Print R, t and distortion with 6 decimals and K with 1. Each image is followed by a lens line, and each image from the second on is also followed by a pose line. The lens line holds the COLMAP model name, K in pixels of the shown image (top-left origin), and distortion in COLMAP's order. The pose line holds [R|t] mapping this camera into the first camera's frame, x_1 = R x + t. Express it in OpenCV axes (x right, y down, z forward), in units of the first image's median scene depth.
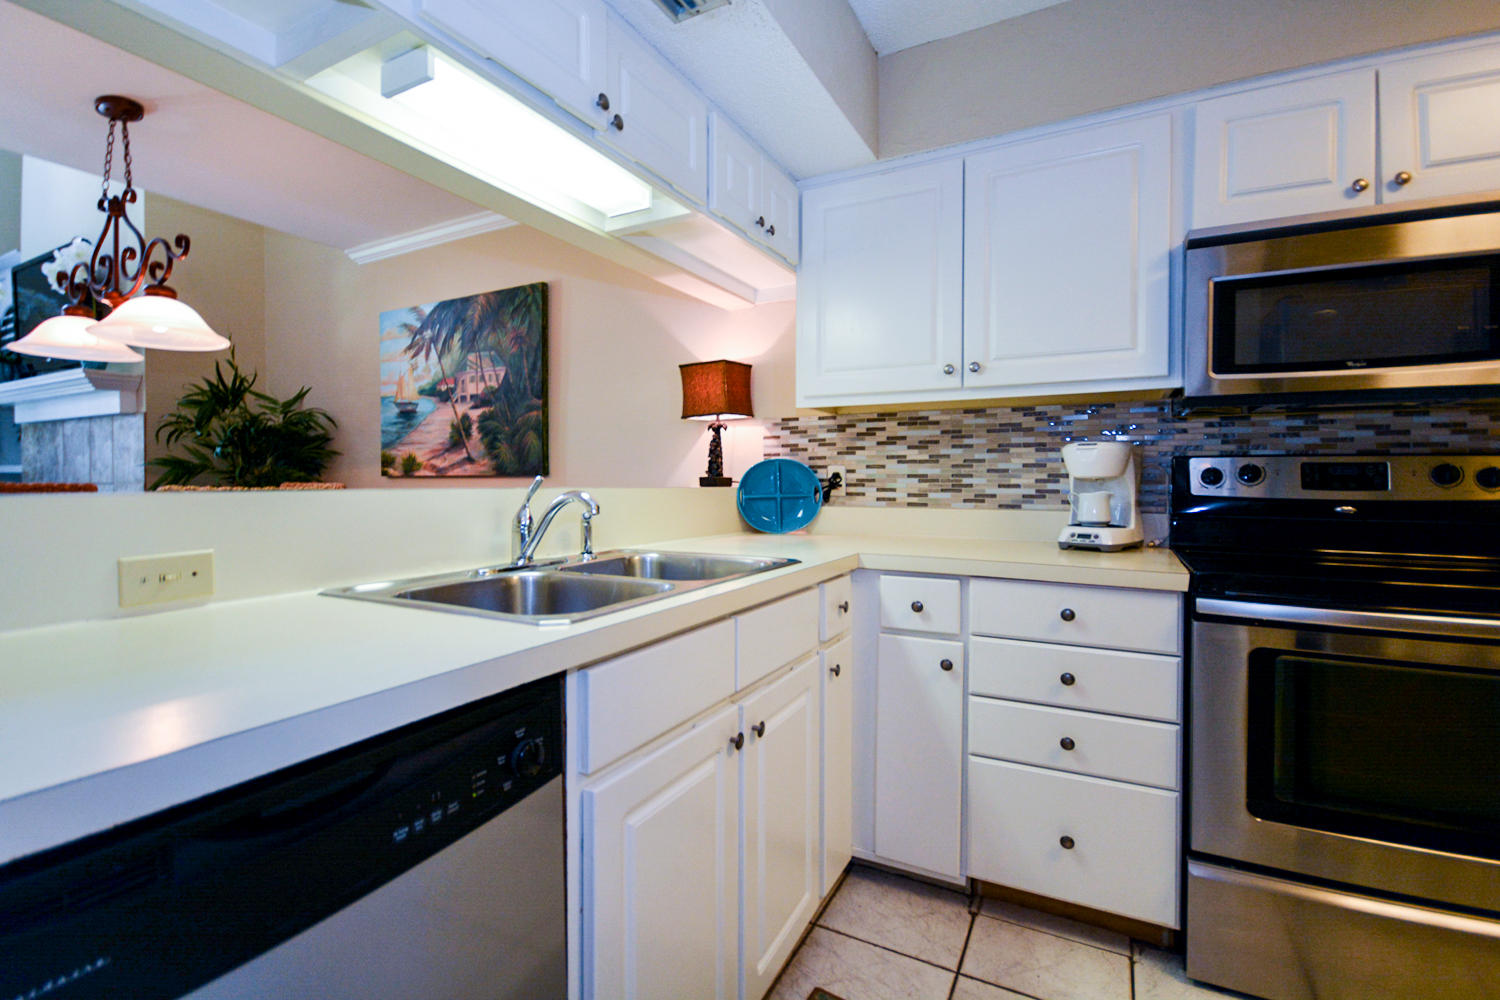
lens RADIAL K [[662.2, 0, 745.8], [0, 662.2, 473.4], [0, 0, 1]] dist [0.001011, -0.000016]
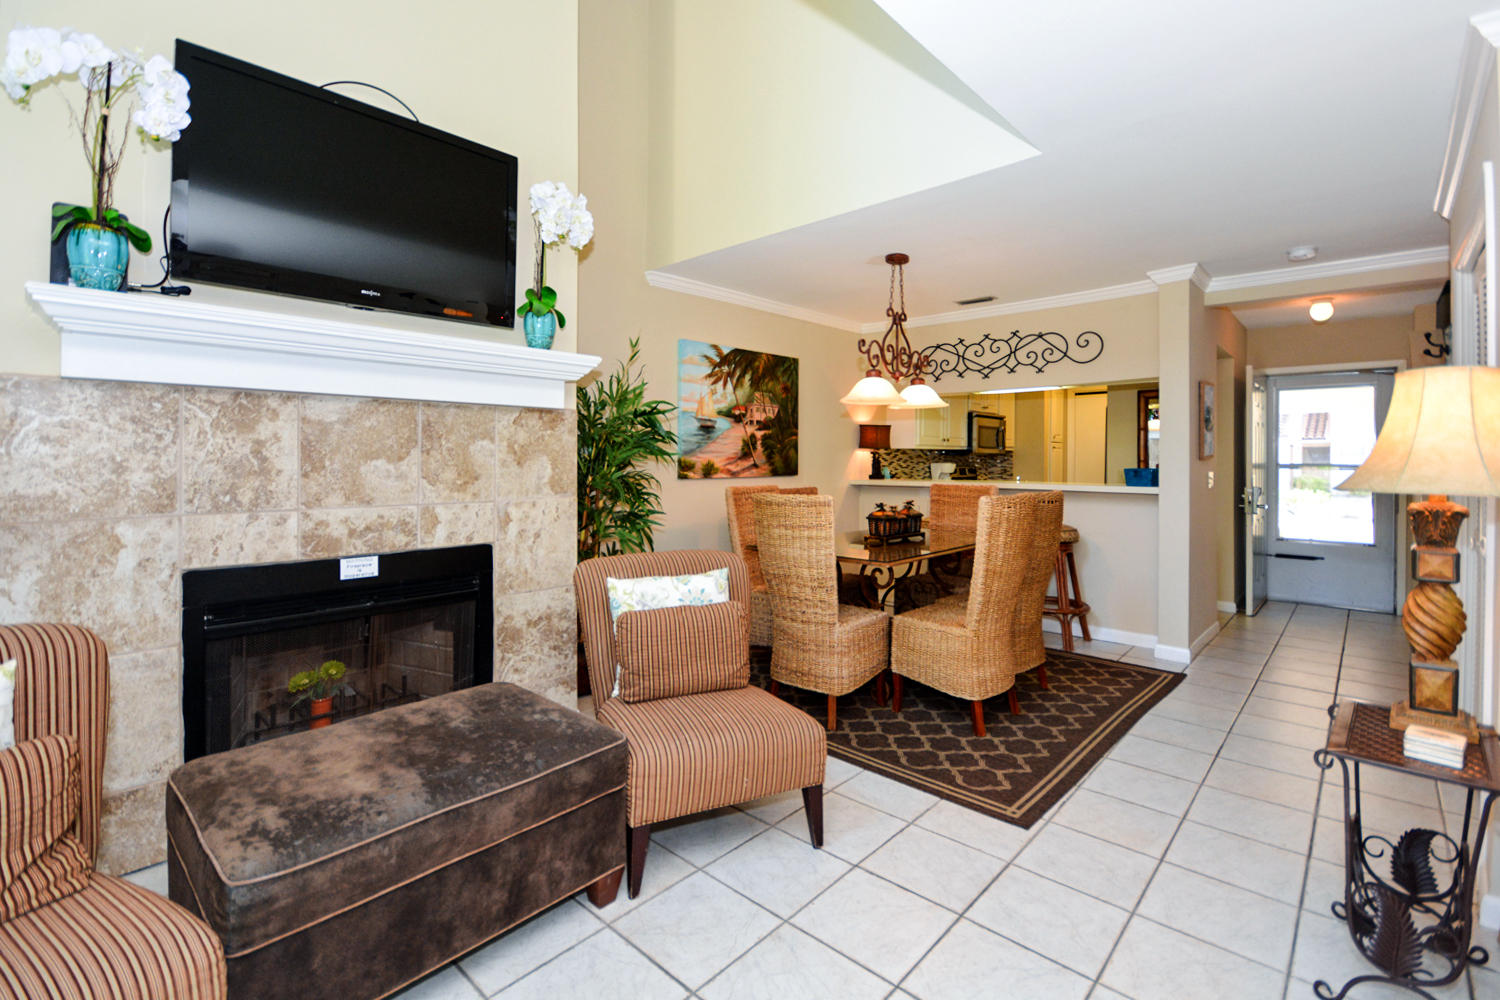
lens RADIAL K [[675.8, 0, 751.2], [0, 675.8, 451.9], [0, 0, 1]] dist [-0.001776, -0.007322]
pose [[0.253249, 0.008447, 0.967364, -1.945848], [-0.009478, 0.999936, -0.006250, -0.043495], [-0.967355, -0.007586, 0.253313, 0.677628]]
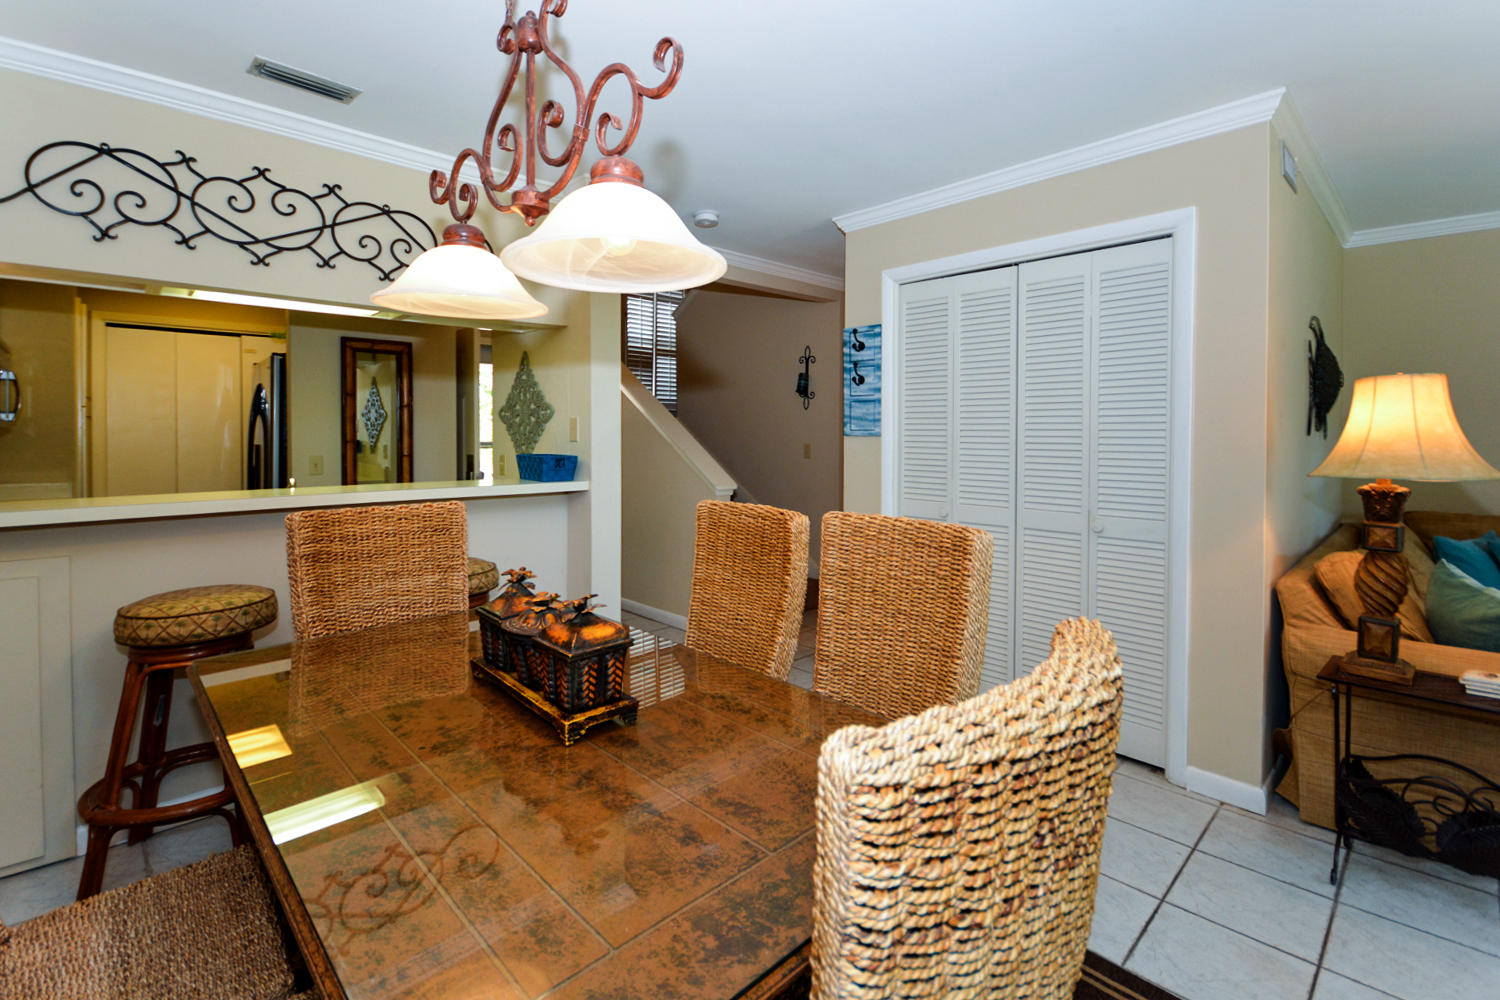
lens RADIAL K [[698.6, 0, 748.4], [0, 698.6, 436.8], [0, 0, 1]] dist [-0.002518, -0.000946]
pose [[-0.952233, -0.000005, 0.305371, -0.956547], [-0.001570, 0.999987, -0.004879, -0.047503], [-0.305367, -0.005126, -0.952221, 1.105201]]
